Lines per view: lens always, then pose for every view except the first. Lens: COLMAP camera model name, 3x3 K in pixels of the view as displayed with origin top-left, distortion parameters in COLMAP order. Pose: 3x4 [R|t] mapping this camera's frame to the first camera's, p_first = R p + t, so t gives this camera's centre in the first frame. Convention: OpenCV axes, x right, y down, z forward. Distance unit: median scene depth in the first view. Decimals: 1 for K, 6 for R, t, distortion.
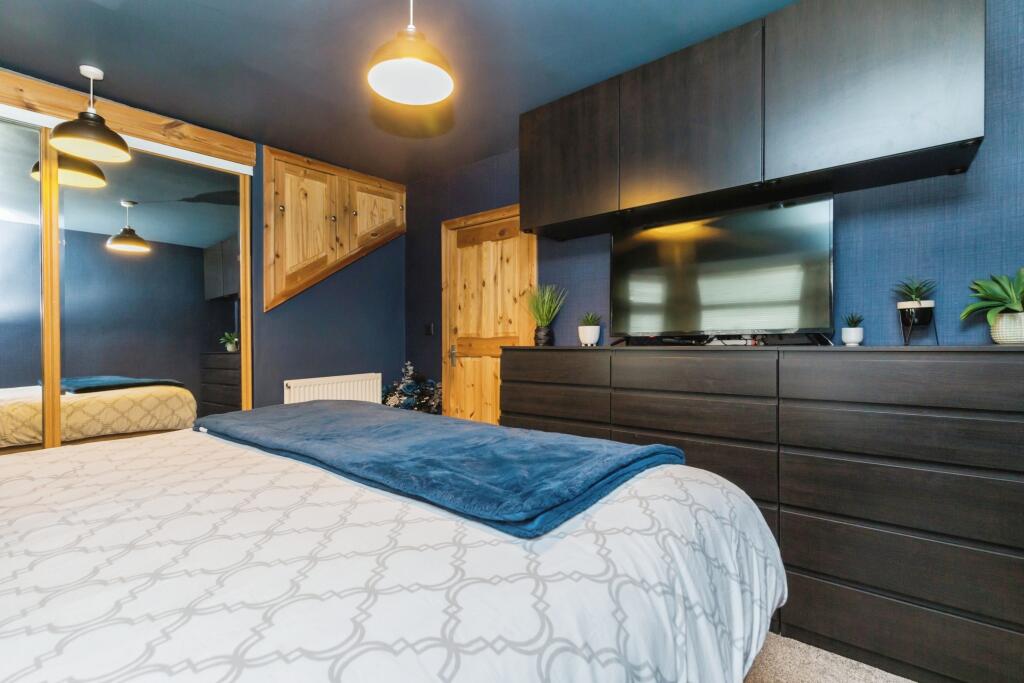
lens RADIAL K [[463.5, 0, 516.1], [0, 463.5, 341.1], [0, 0, 1]] dist [0.006115, 0.000627]
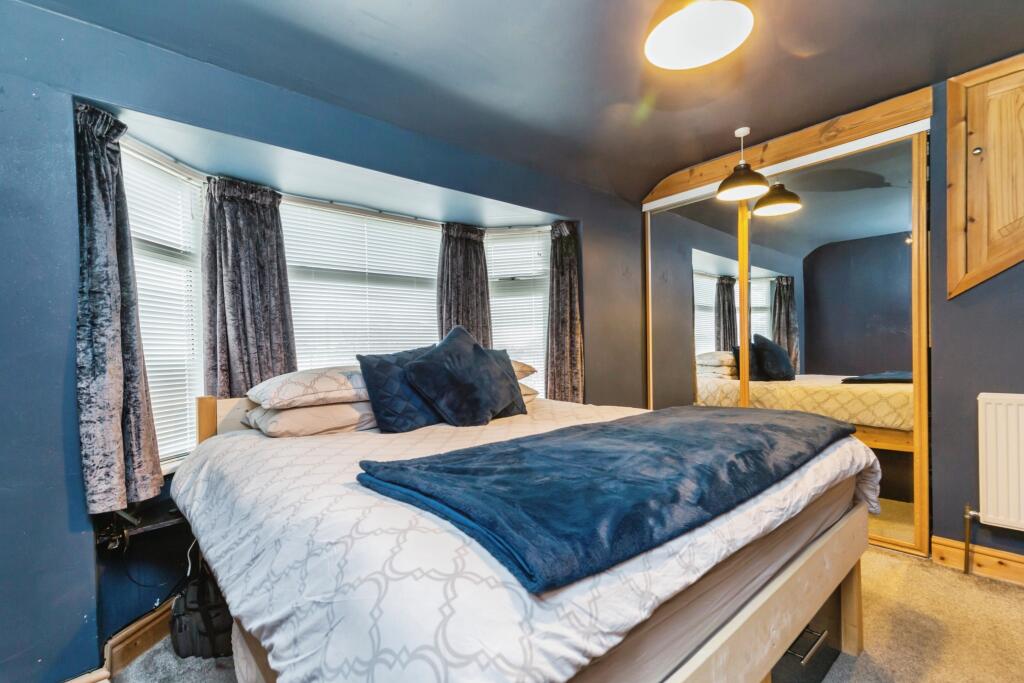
lens RADIAL K [[463.5, 0, 516.6], [0, 463.5, 348.3], [0, 0, 1]] dist [0.006115, 0.000627]
pose [[-0.163245, 0.010101, -0.986534, 0.340254], [0.022030, 0.999736, 0.006591, -0.000004], [0.986340, -0.020657, -0.163424, 0.424575]]
